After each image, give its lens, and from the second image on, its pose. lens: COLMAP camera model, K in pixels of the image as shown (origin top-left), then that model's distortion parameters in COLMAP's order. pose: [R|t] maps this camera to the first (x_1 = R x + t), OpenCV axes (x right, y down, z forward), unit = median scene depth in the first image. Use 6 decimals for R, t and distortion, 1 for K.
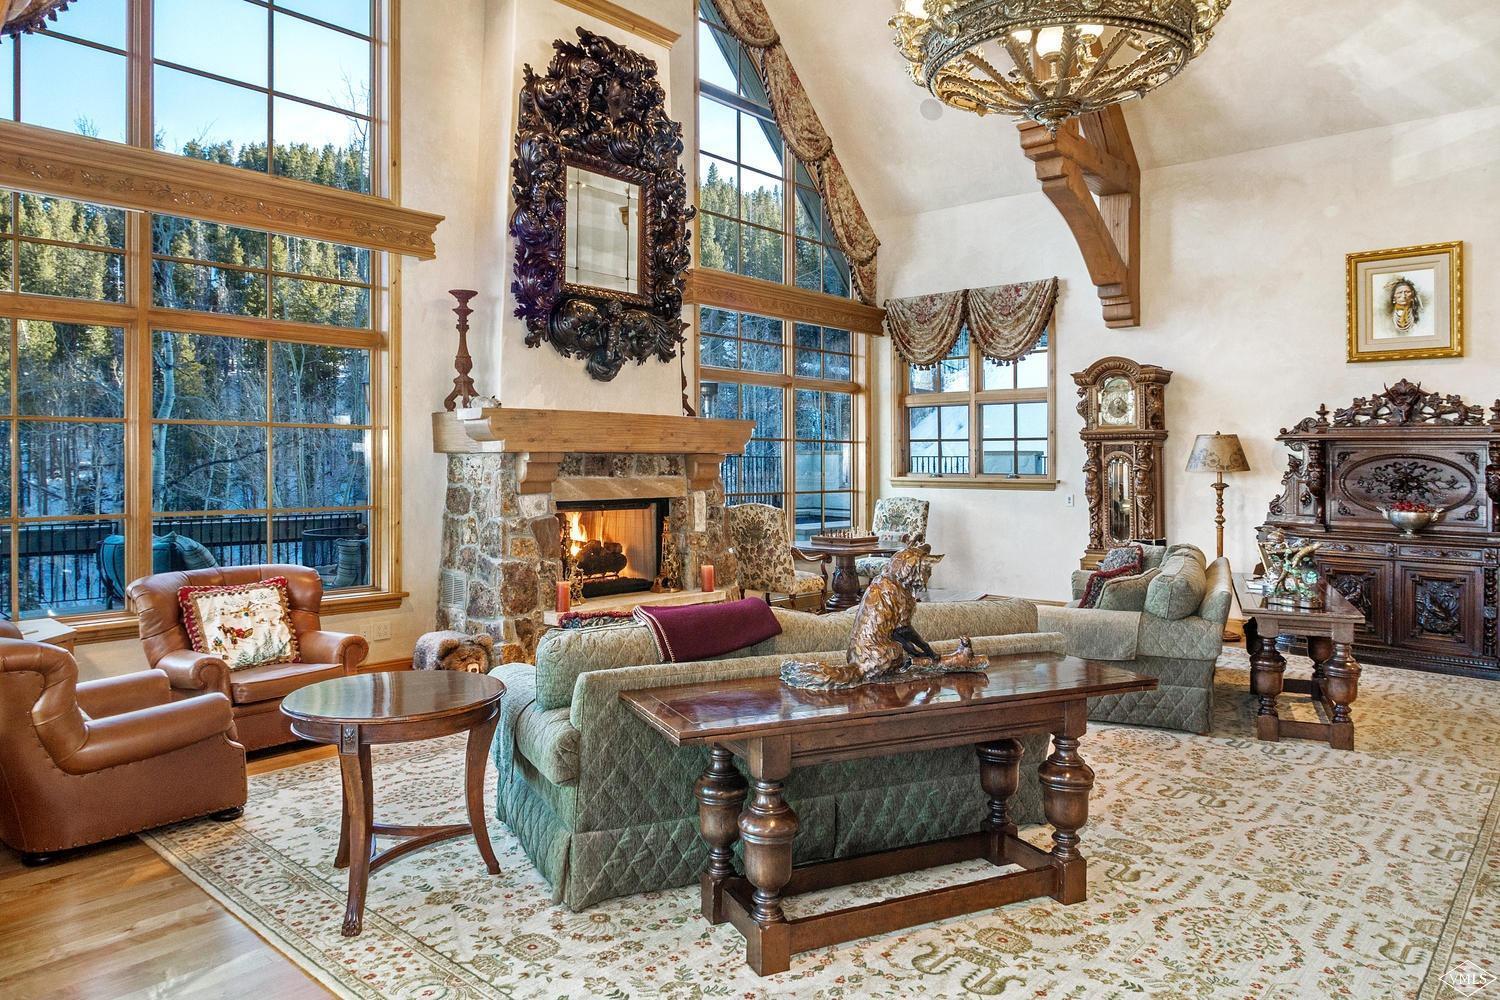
lens RADIAL K [[964.1, 0, 756.3], [0, 964.1, 436.0], [0, 0, 1]] dist [0.001861, 0.001096]
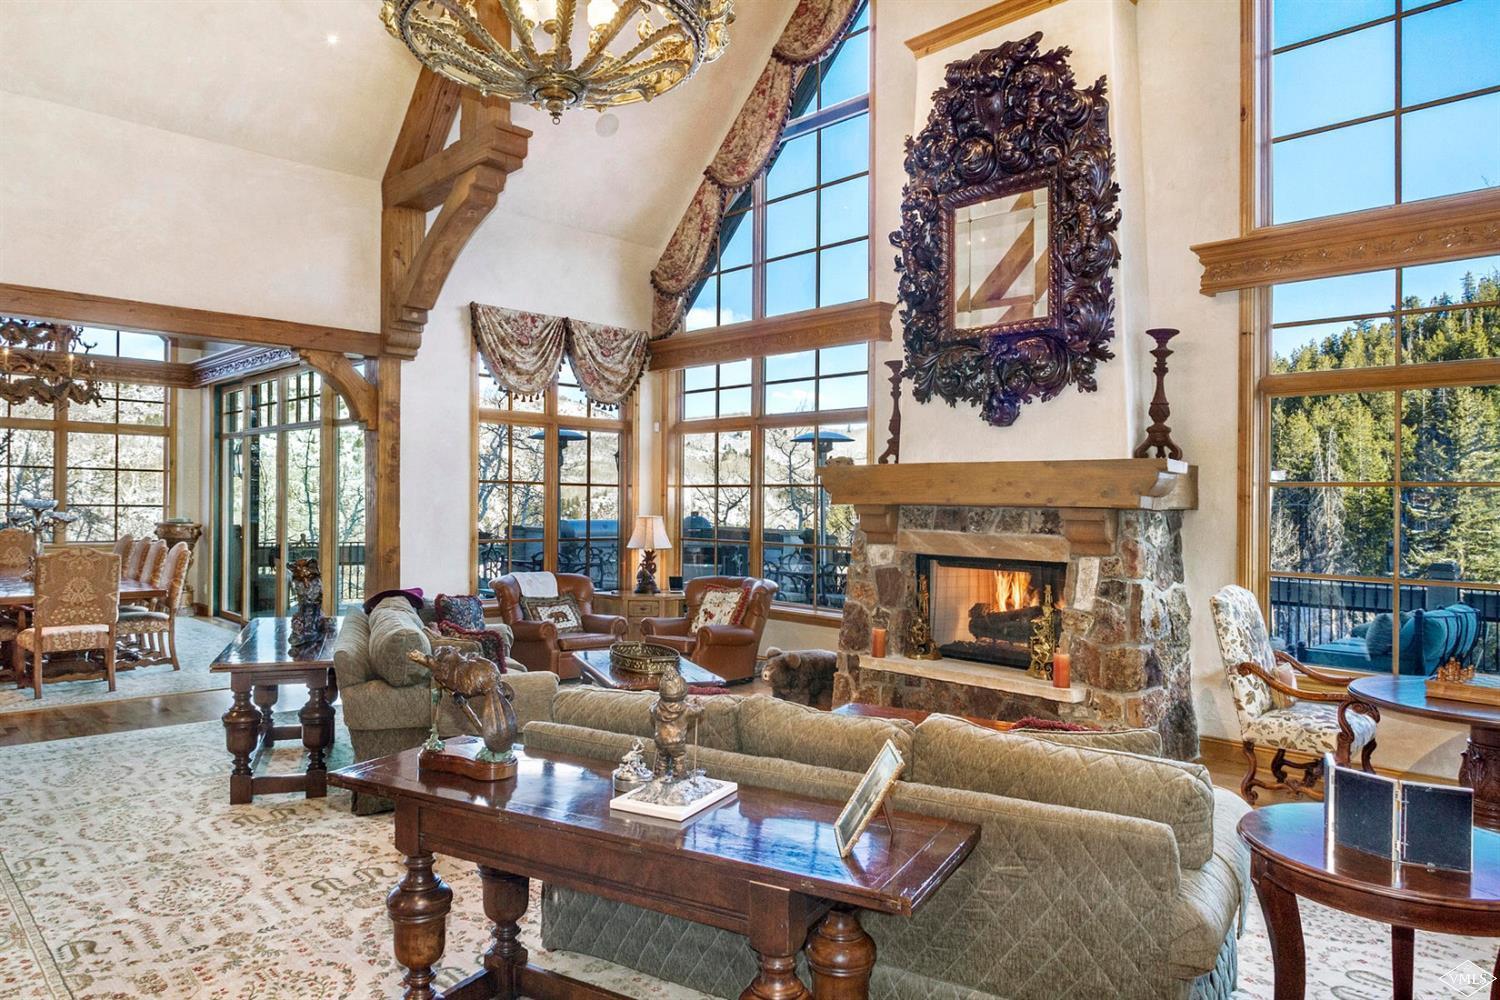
lens RADIAL K [[993.0, 0, 748.1], [0, 993.0, 499.3], [0, 0, 1]] dist [-0.021252, -0.007382]
pose [[-0.081861, -0.016482, -0.996507, 0.796787], [0.001650, 0.999860, -0.016673, 0.026670], [0.996642, -0.003009, -0.081822, 0.865337]]
